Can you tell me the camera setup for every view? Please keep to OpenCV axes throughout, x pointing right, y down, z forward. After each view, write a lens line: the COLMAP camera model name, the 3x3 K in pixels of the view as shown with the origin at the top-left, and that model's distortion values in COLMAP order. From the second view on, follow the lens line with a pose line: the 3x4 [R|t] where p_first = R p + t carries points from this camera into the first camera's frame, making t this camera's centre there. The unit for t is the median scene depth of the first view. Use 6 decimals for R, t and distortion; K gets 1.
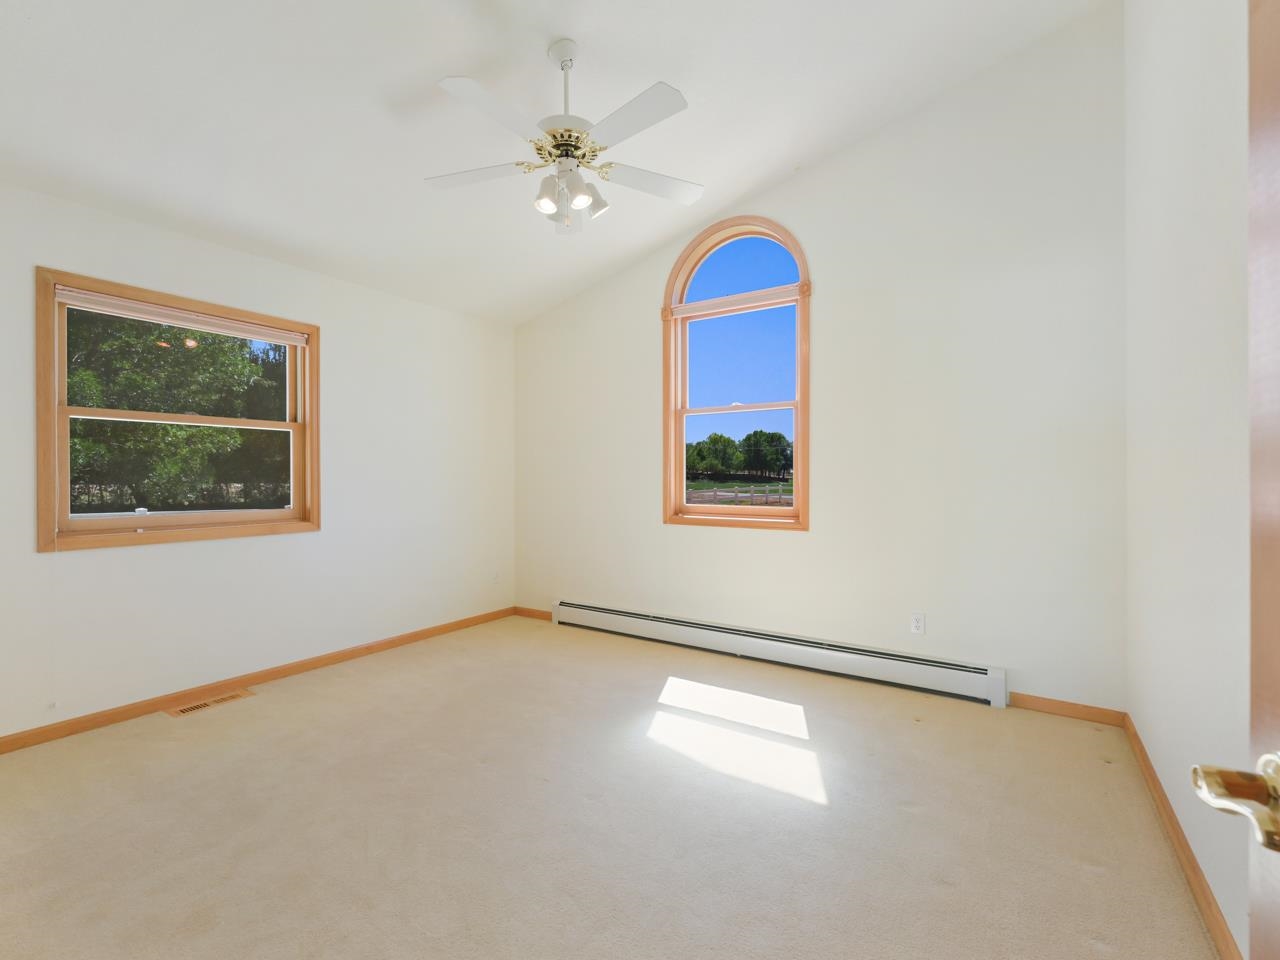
lens RADIAL K [[577.6, 0, 636.8], [0, 577.6, 467.6], [0, 0, 1]] dist [-0.001361, 0.000093]
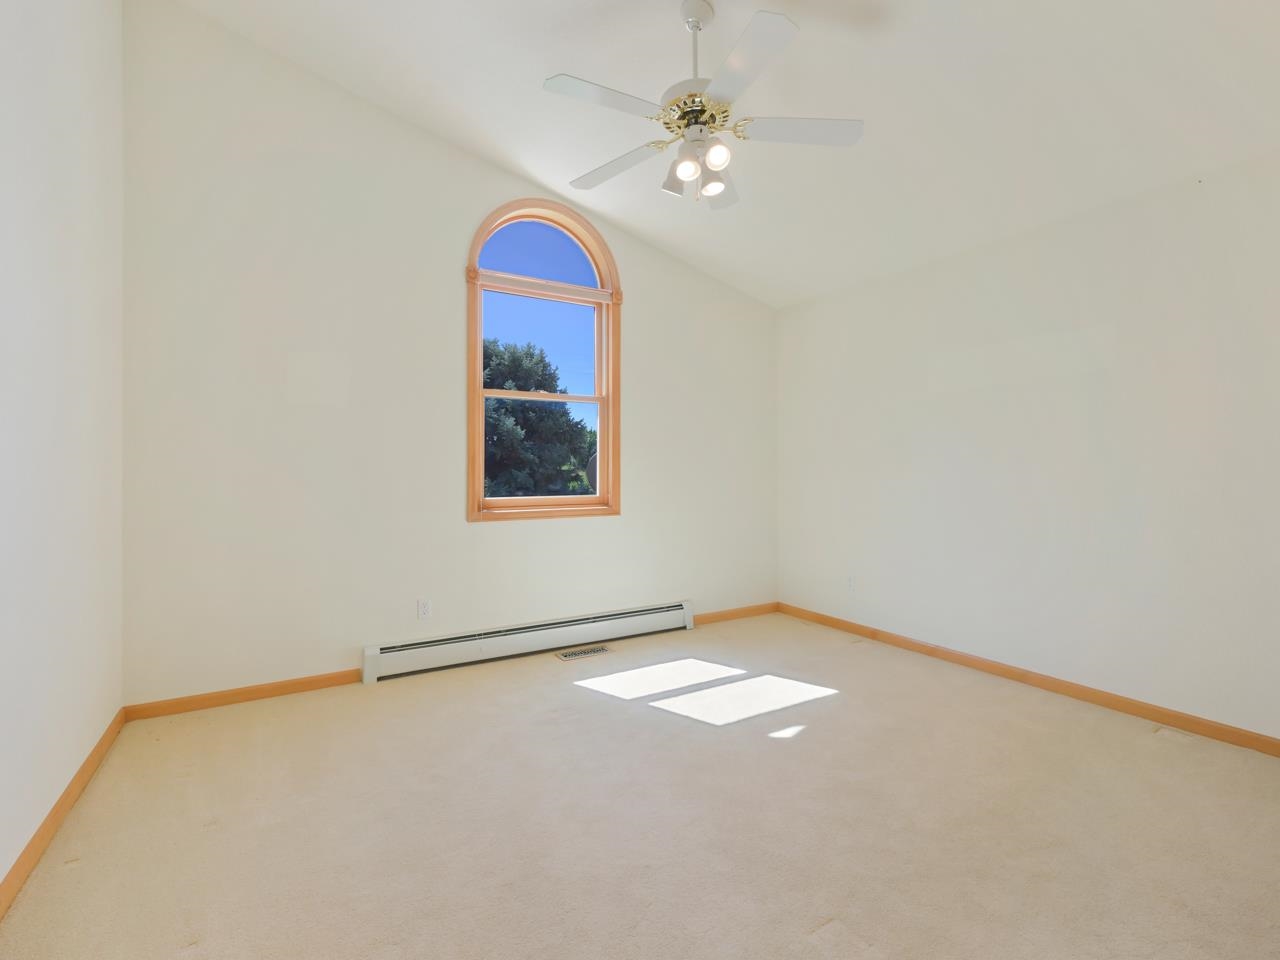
lens RADIAL K [[577.6, 0, 636.8], [0, 577.6, 467.6], [0, 0, 1]] dist [-0.001361, 0.000093]
pose [[0.488778, -0.013582, 0.872302, -0.648181], [0.003231, 0.999900, 0.013759, 0.004684], [-0.872402, -0.003906, 0.488773, 0.424356]]
